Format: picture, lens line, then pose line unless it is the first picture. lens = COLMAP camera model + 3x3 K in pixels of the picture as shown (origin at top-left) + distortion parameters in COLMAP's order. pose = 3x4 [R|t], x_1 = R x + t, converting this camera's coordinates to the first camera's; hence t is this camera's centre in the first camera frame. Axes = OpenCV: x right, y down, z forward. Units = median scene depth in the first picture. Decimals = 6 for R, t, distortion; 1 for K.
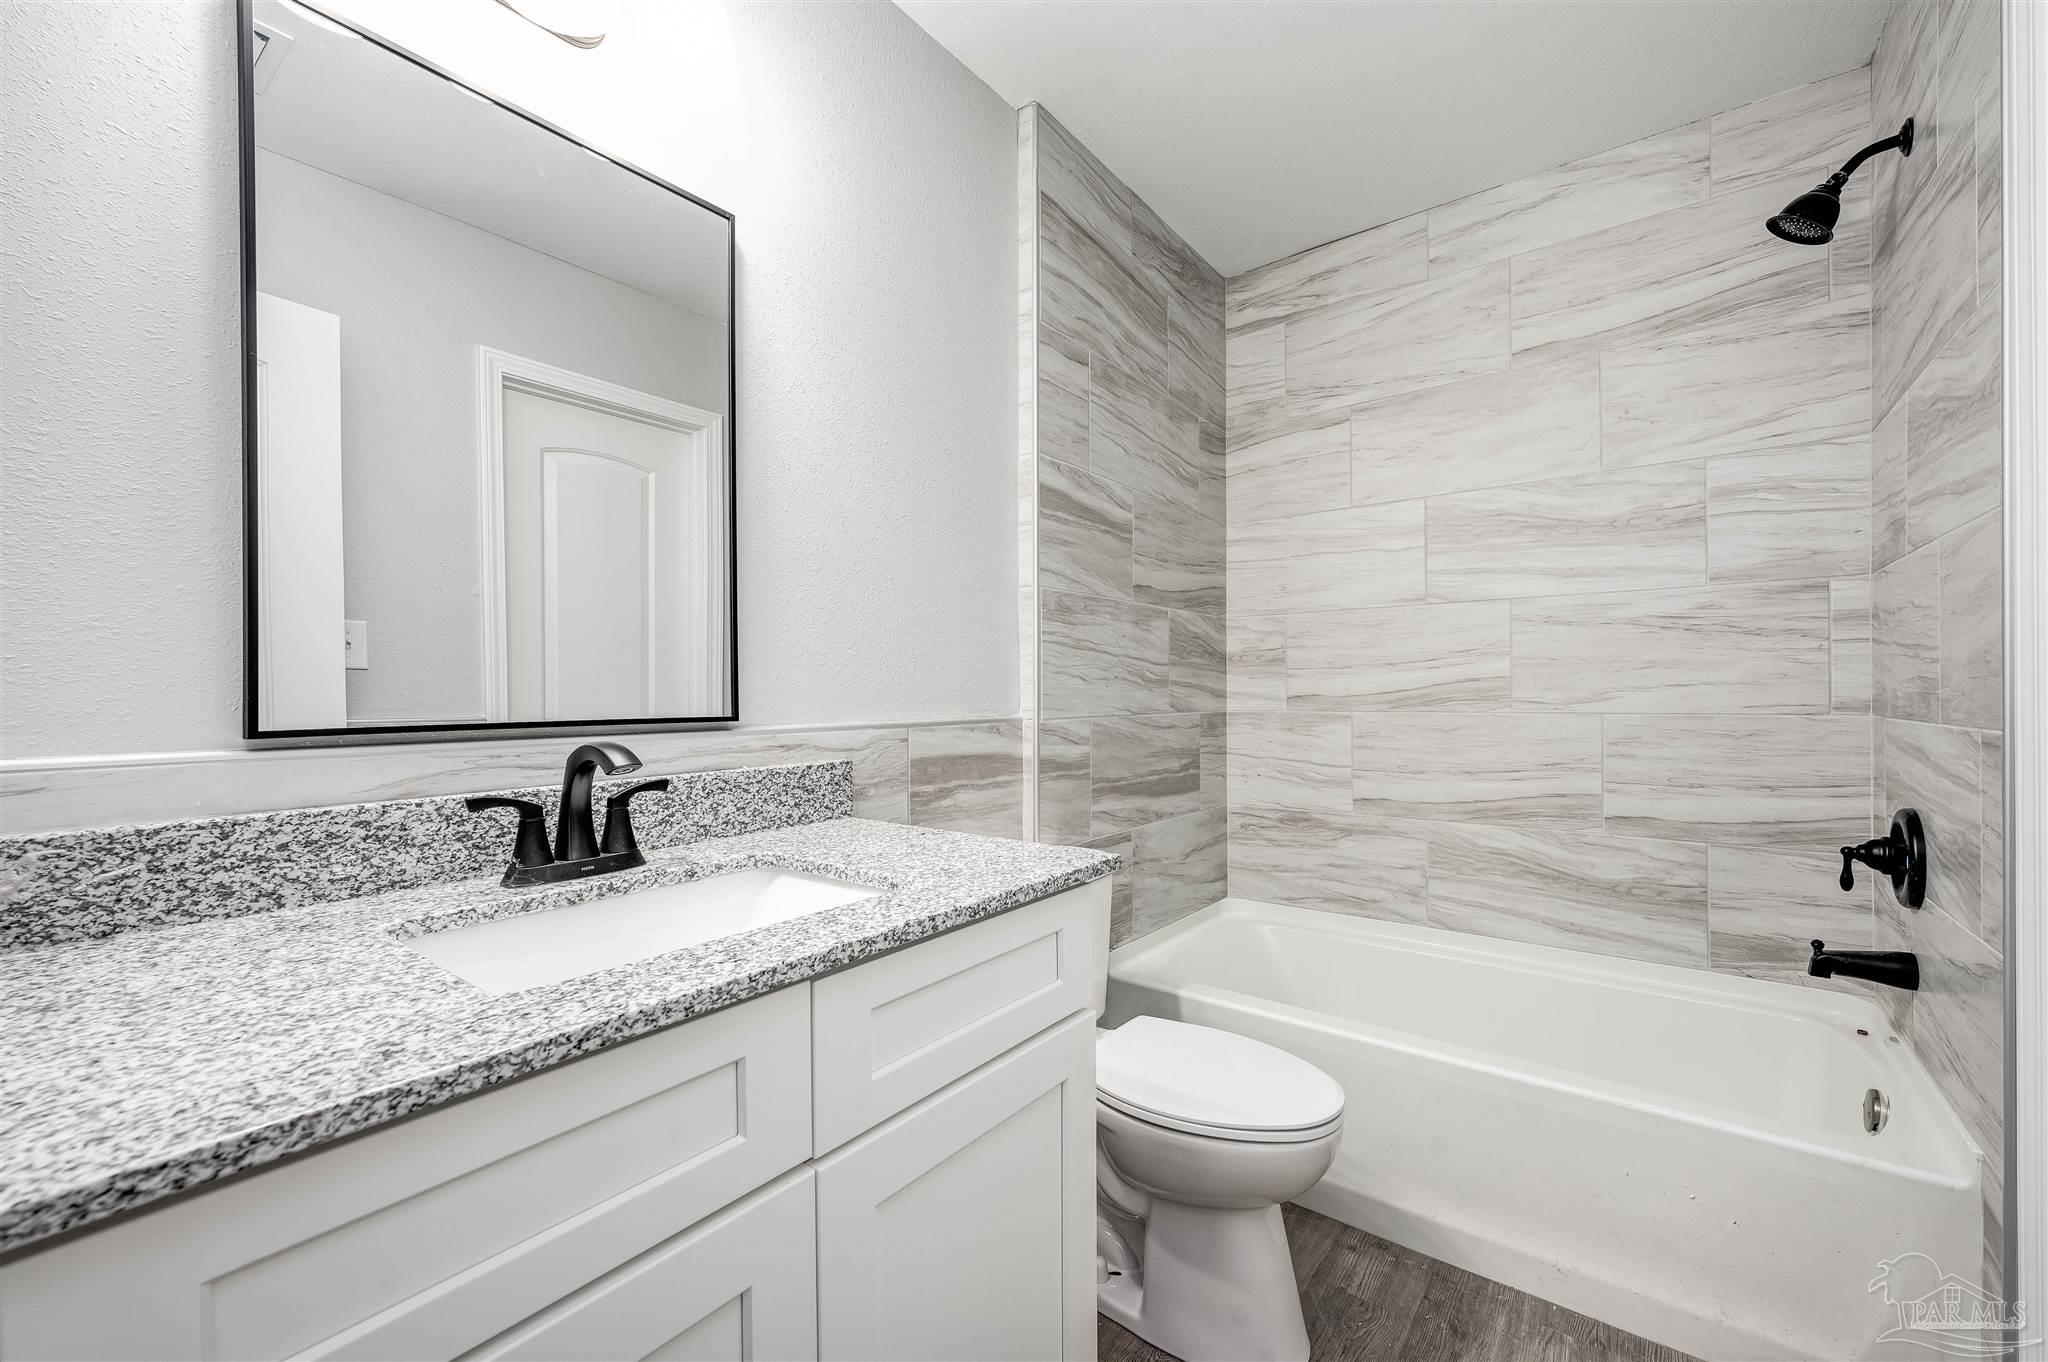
lens RADIAL K [[808.7, 0, 1024.8], [0, 808.7, 689.8], [0, 0, 1]] dist [0.000850, 0.000059]
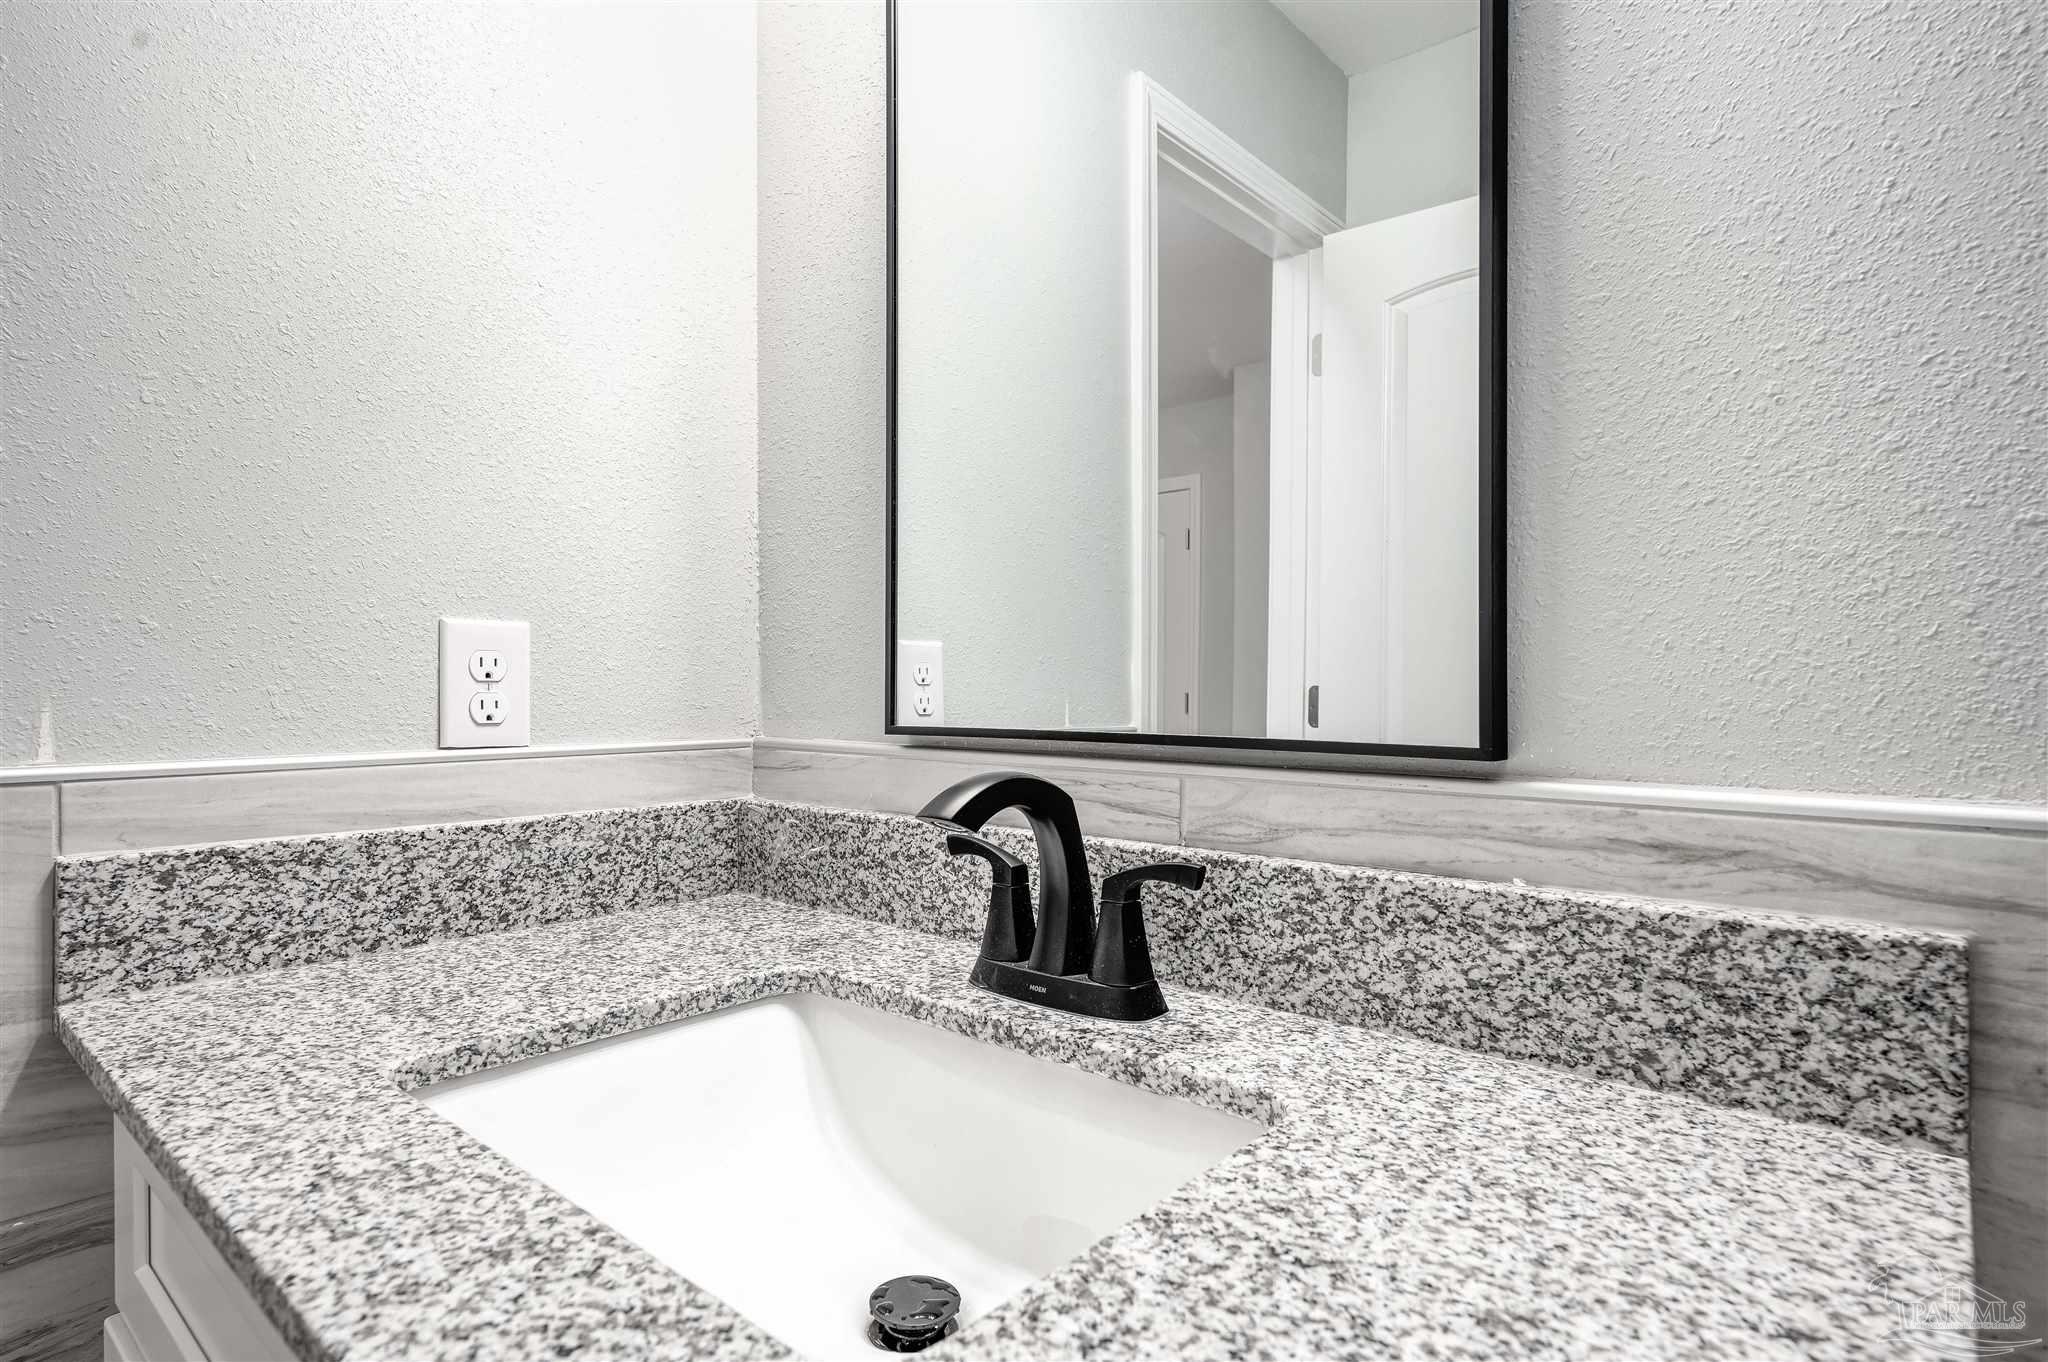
lens RADIAL K [[1063.7, 0, 1024.0], [0, 1063.7, 681.0], [0, 0, 1]] dist [0.000764, -0.000475]
pose [[-0.046036, -0.001341, -0.998939, 0.225728], [-0.001777, 0.999998, -0.001261, 0.000631], [0.998938, 0.001717, -0.046038, 1.037442]]
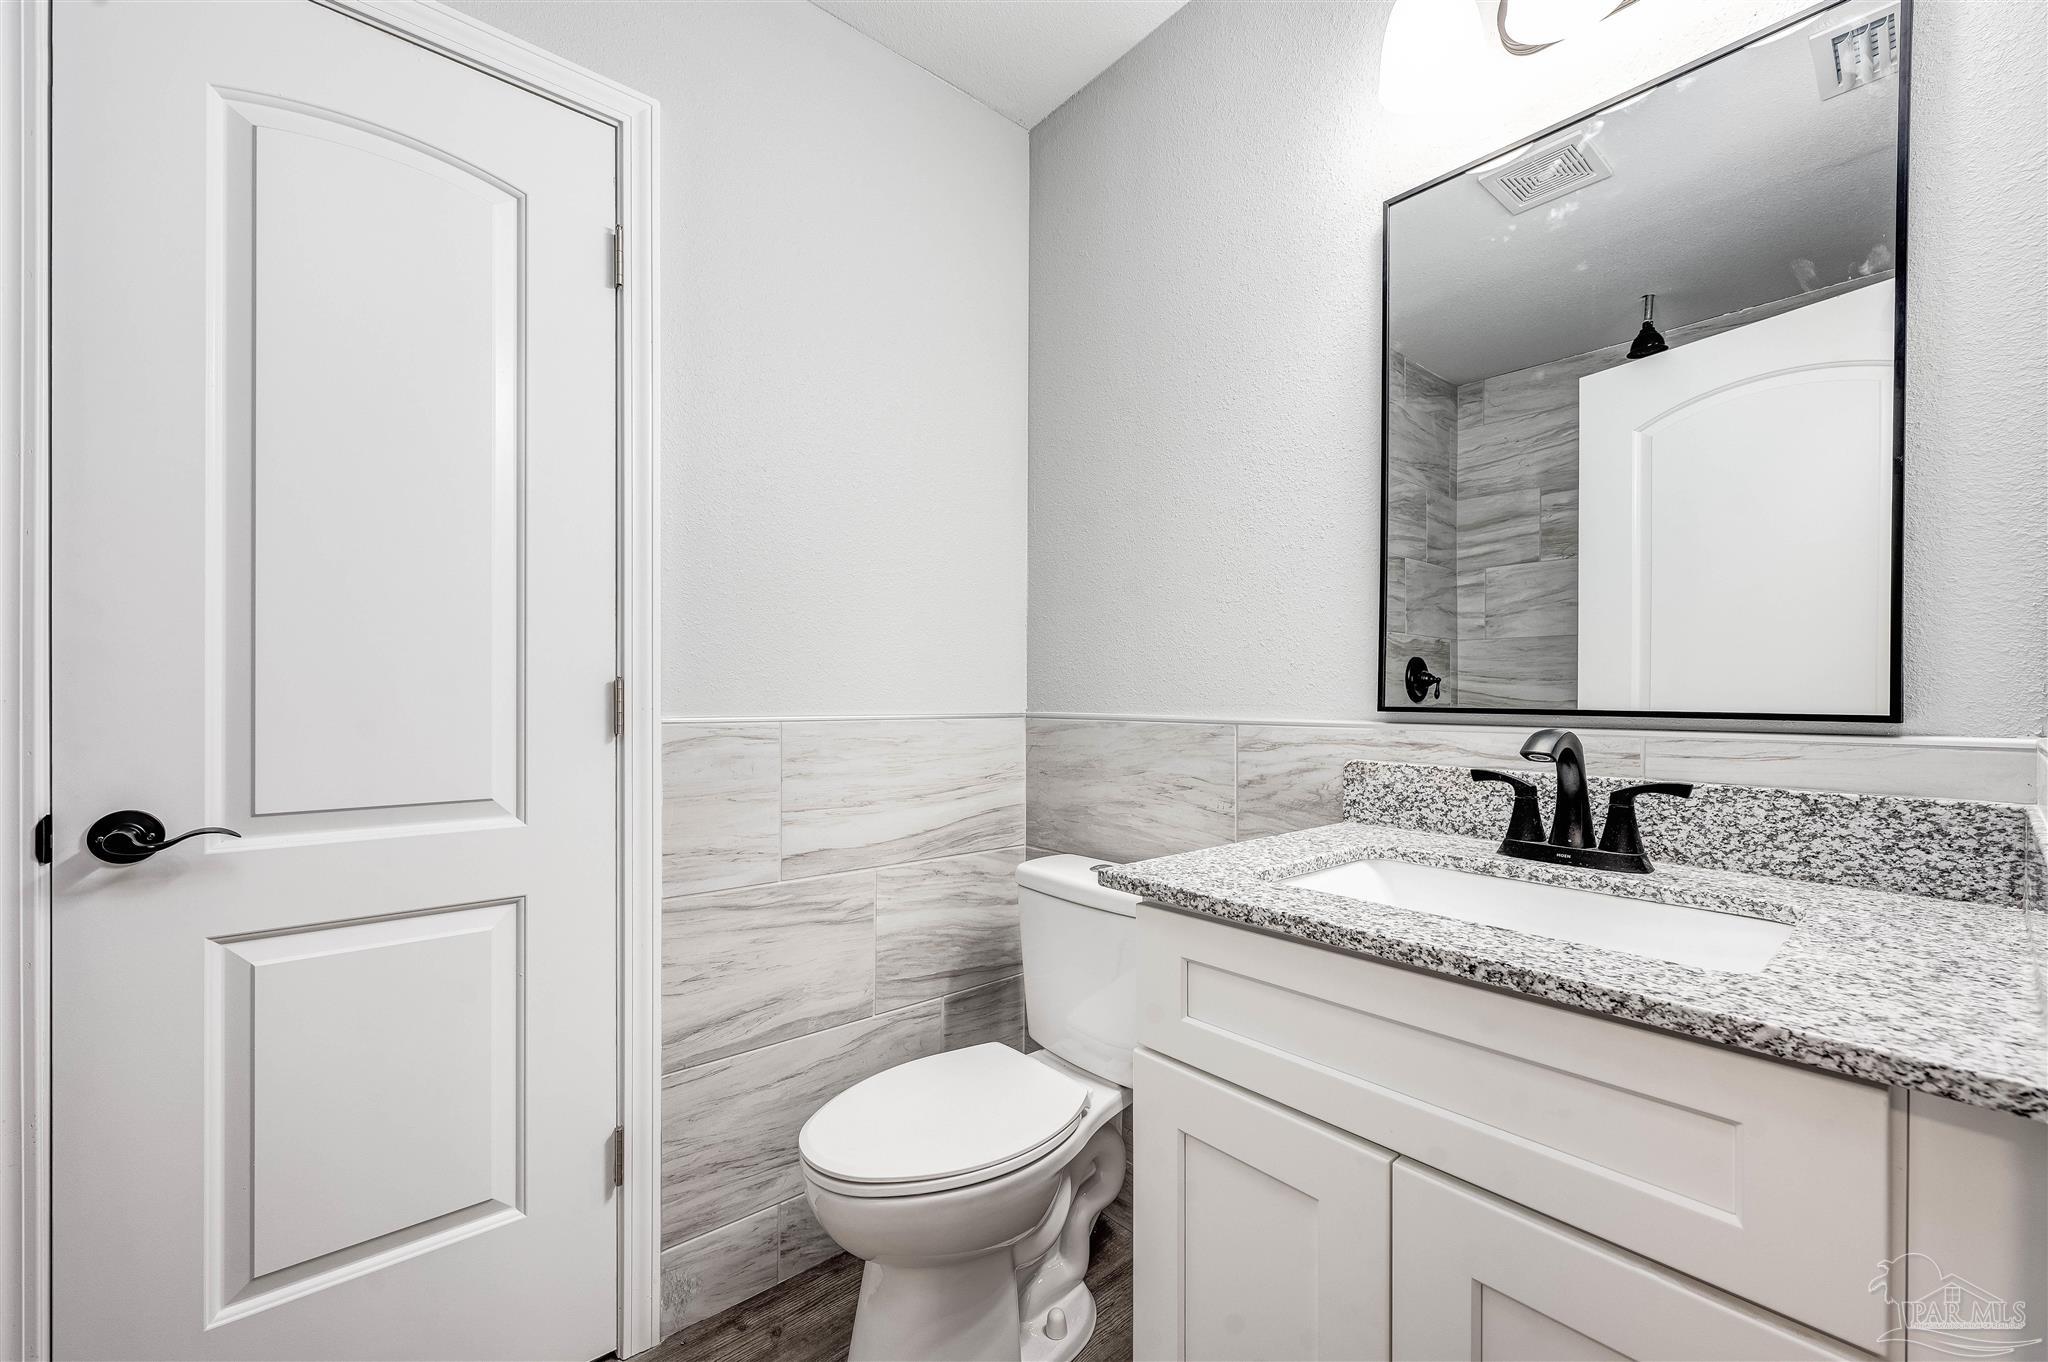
lens RADIAL K [[808.7, 0, 1024.8], [0, 808.7, 689.8], [0, 0, 1]] dist [0.000850, 0.000059]
pose [[-0.217801, 0.005171, -0.975980, 0.590140], [0.004713, 0.999980, 0.004247, 0.006463], [0.975982, -0.003675, -0.217820, 0.572709]]
